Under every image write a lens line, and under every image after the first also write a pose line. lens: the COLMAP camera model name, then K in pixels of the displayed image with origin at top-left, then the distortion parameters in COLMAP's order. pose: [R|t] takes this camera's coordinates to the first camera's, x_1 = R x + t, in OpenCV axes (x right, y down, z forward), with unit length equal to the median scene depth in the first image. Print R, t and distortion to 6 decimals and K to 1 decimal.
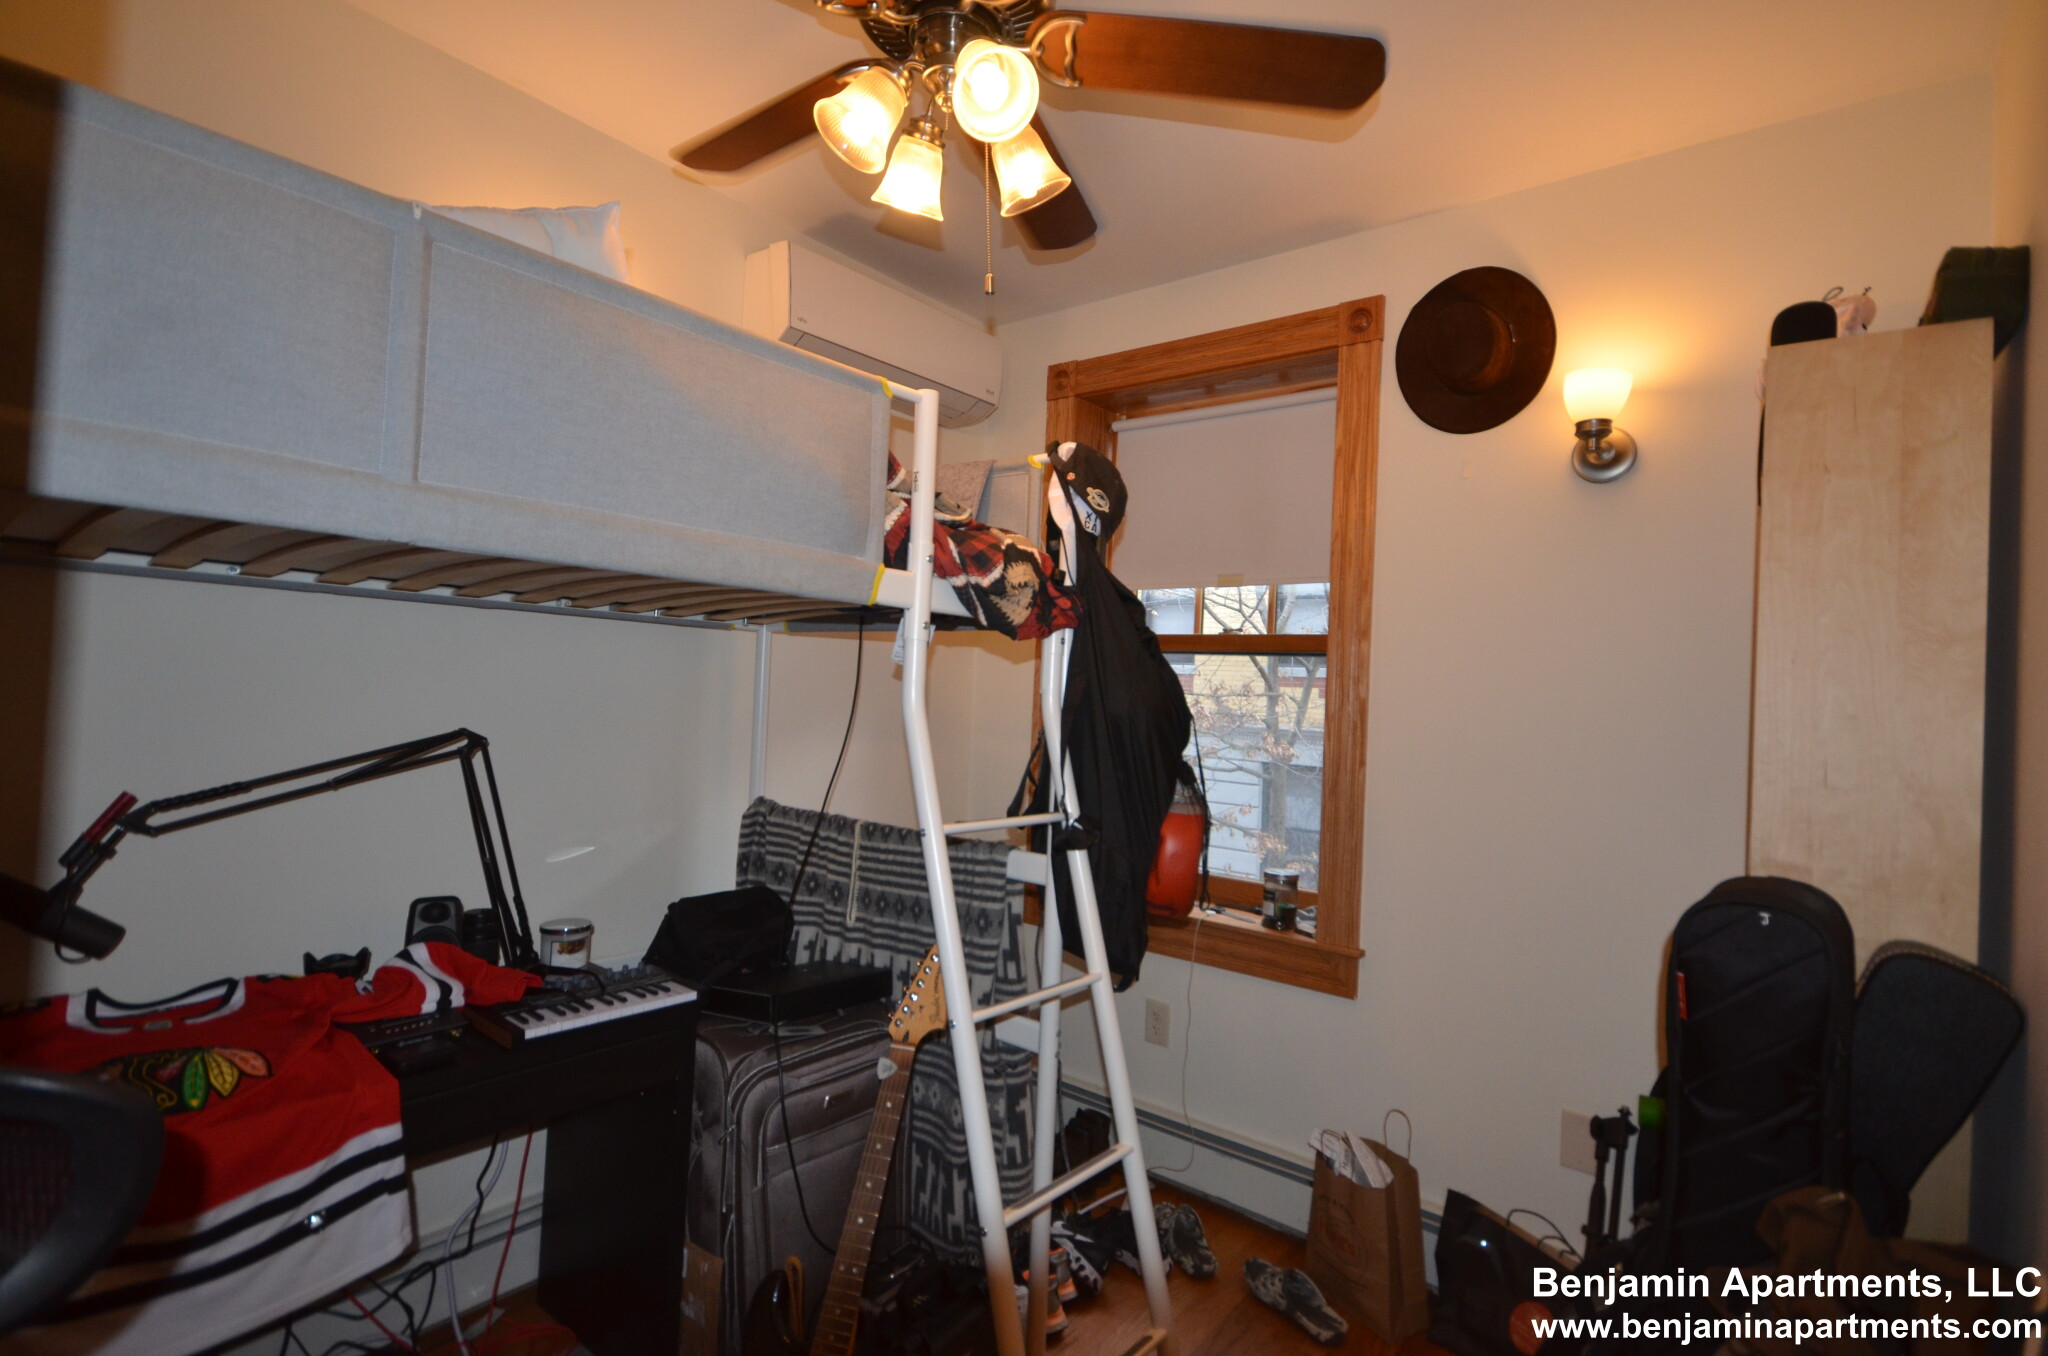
lens RADIAL K [[981.0, 0, 1024.0], [0, 981.0, 678.0], [0, 0, 1]] dist [0.002348, -0.001869]
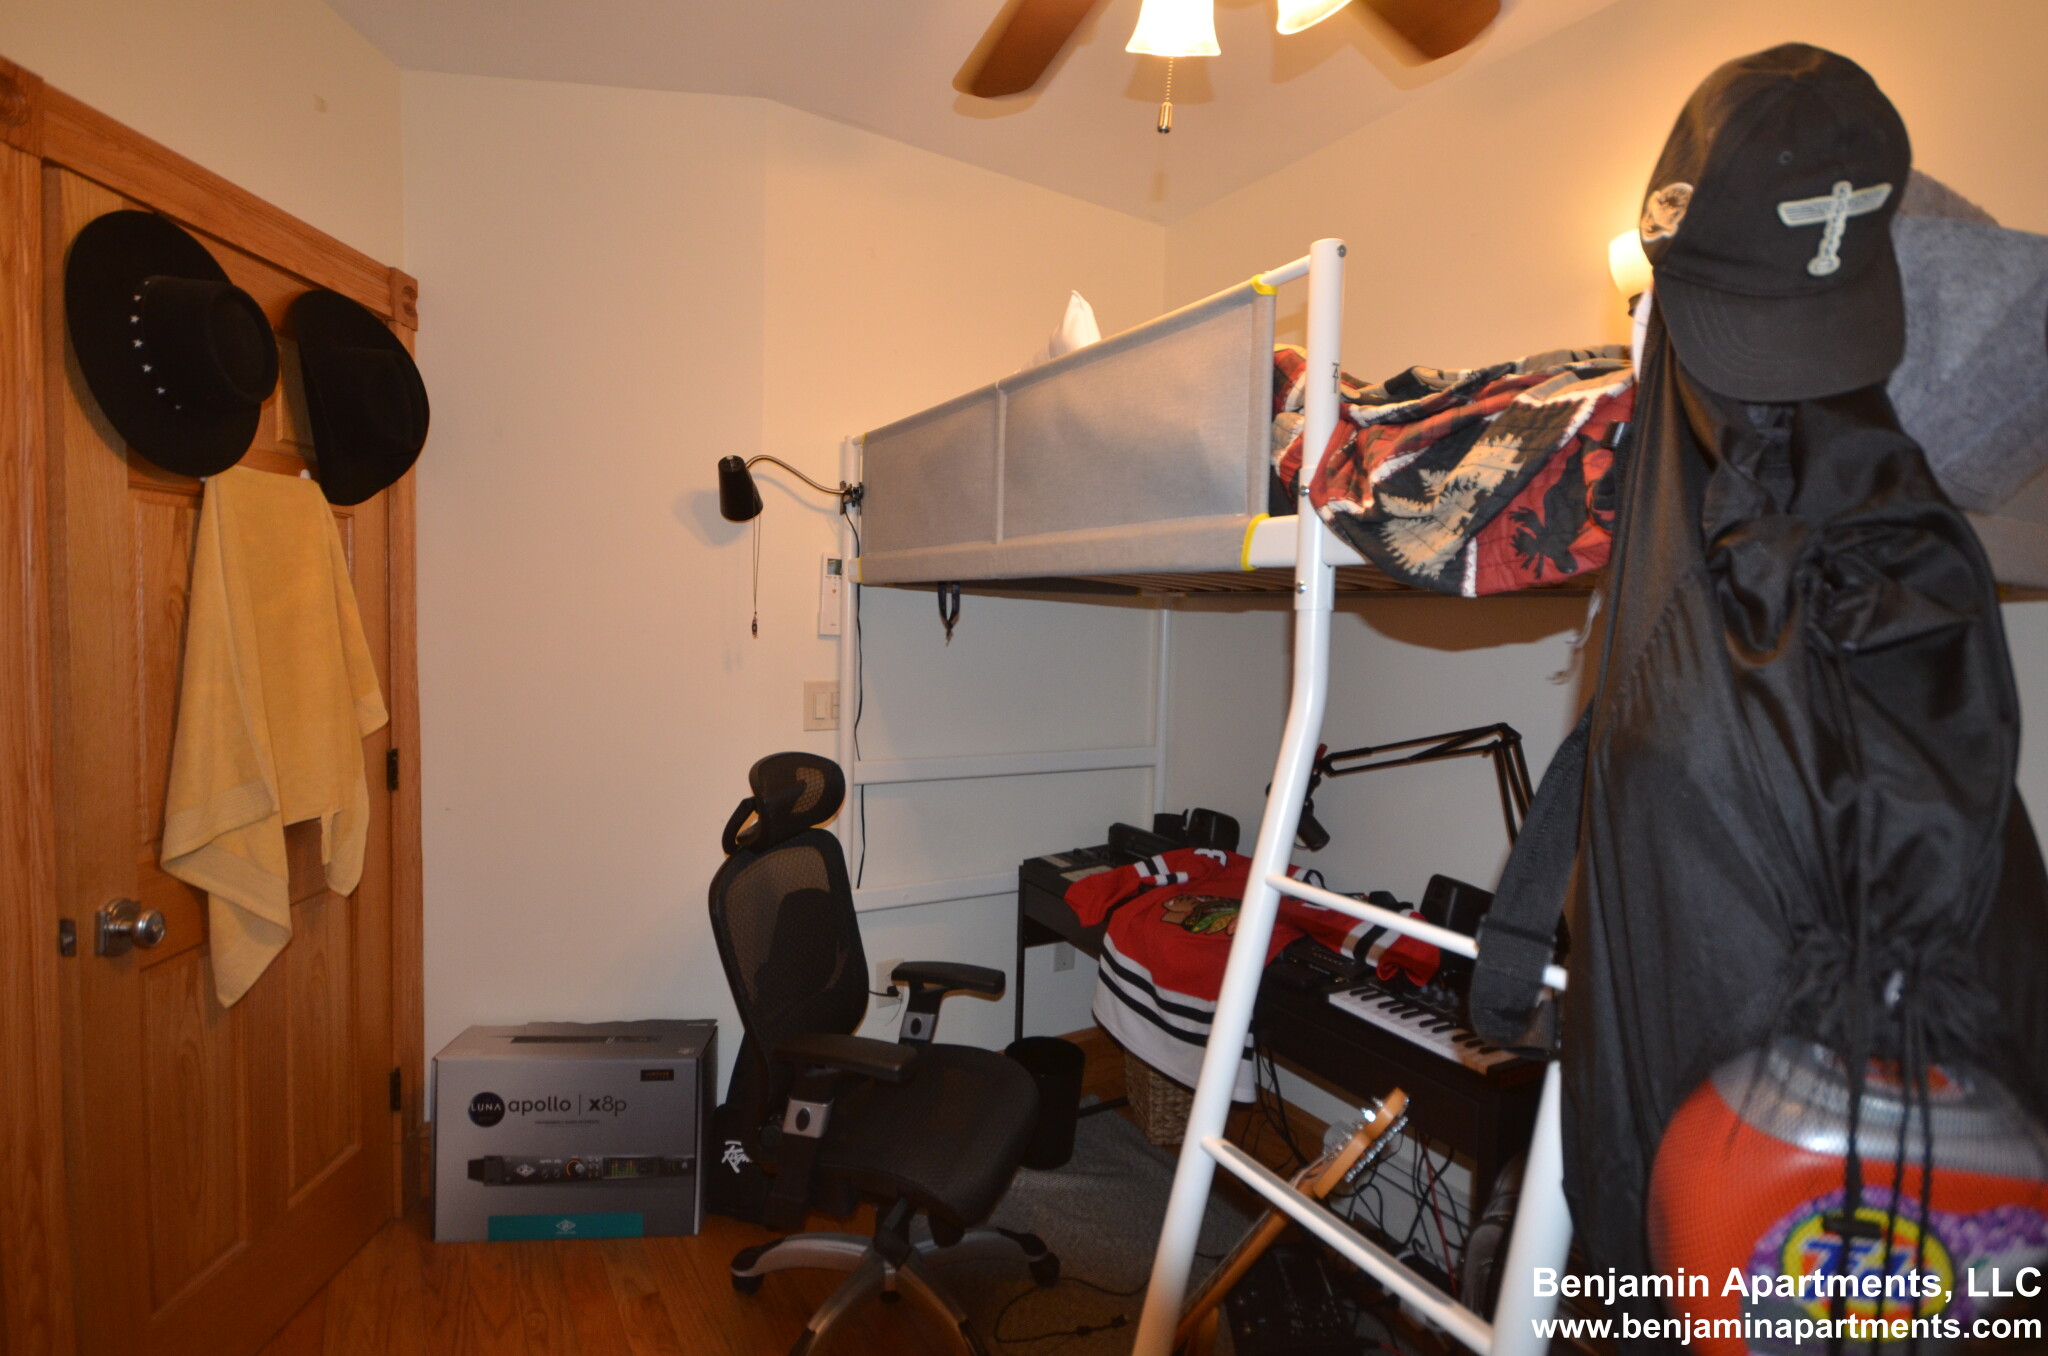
lens RADIAL K [[976.5, 0, 1024.0], [0, 976.5, 678.0], [0, 0, 1]] dist [0.022394, -0.013840]
pose [[-0.353828, 0.002965, -0.935306, 0.633054], [-0.034366, 0.999279, 0.016169, 0.006642], [0.934679, 0.037864, -0.353471, 1.080212]]
